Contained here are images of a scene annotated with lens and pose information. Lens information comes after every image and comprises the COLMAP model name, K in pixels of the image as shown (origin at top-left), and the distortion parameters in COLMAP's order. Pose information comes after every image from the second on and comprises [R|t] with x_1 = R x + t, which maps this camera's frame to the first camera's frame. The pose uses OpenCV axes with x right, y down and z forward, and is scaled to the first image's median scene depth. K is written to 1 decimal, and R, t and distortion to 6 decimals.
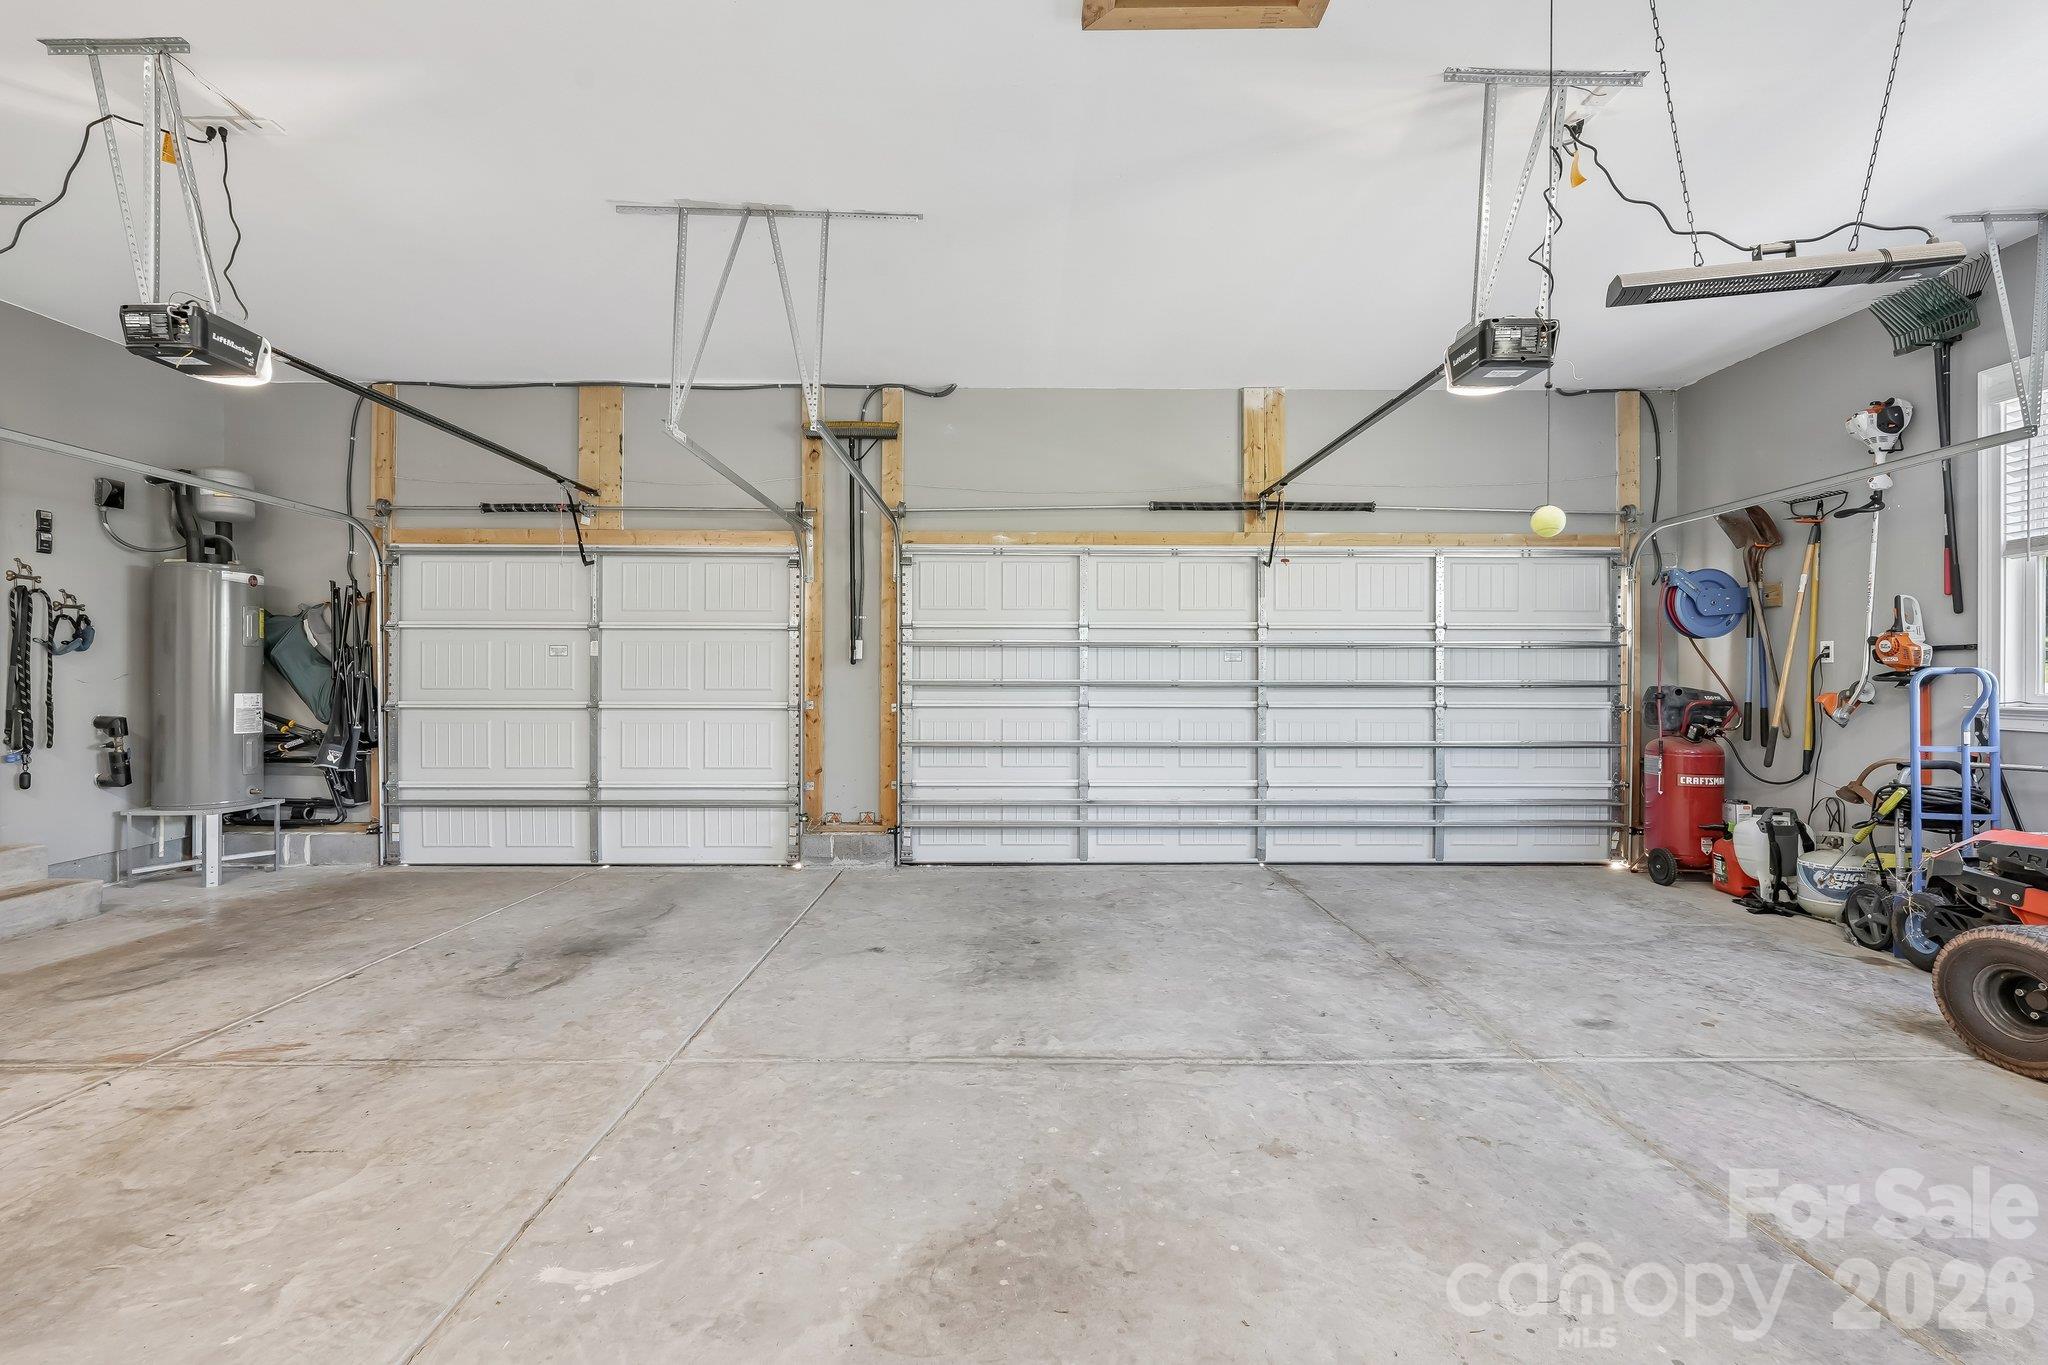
lens RADIAL K [[897.2, 0, 1029.6], [0, 897.2, 680.8], [0, 0, 1]] dist [0.002716, 0.000320]
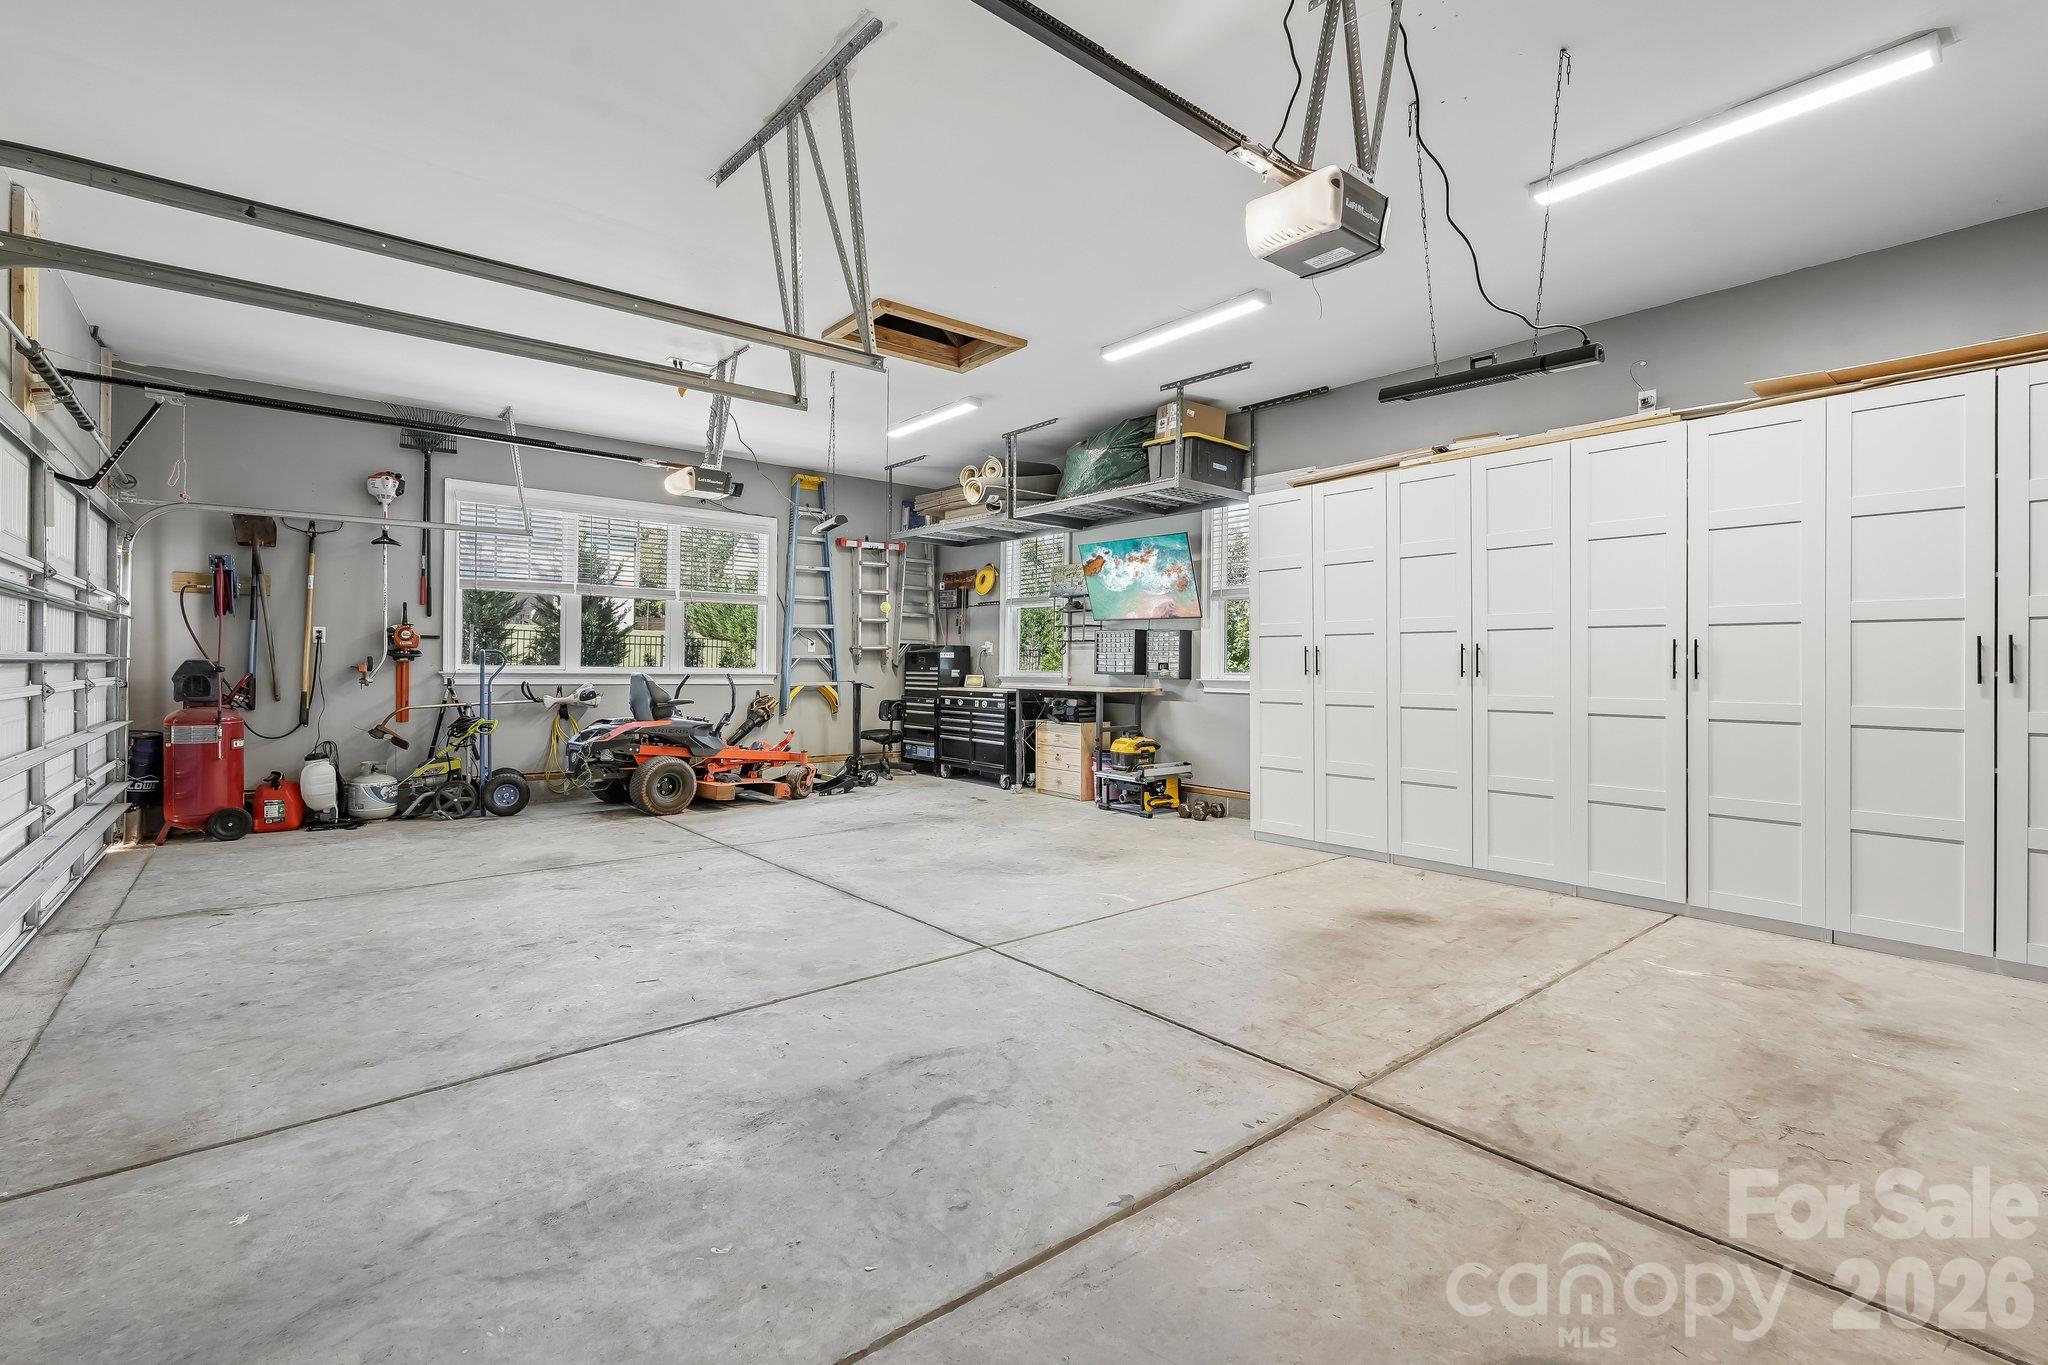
lens RADIAL K [[897.2, 0, 1022.8], [0, 897.2, 666.3], [0, 0, 1]] dist [0.002716, 0.000320]
pose [[-0.623211, -0.006839, 0.782024, -0.925491], [-0.006482, 0.999973, 0.003579, 0.004279], [-0.782027, -0.002839, -0.623238, 1.129303]]
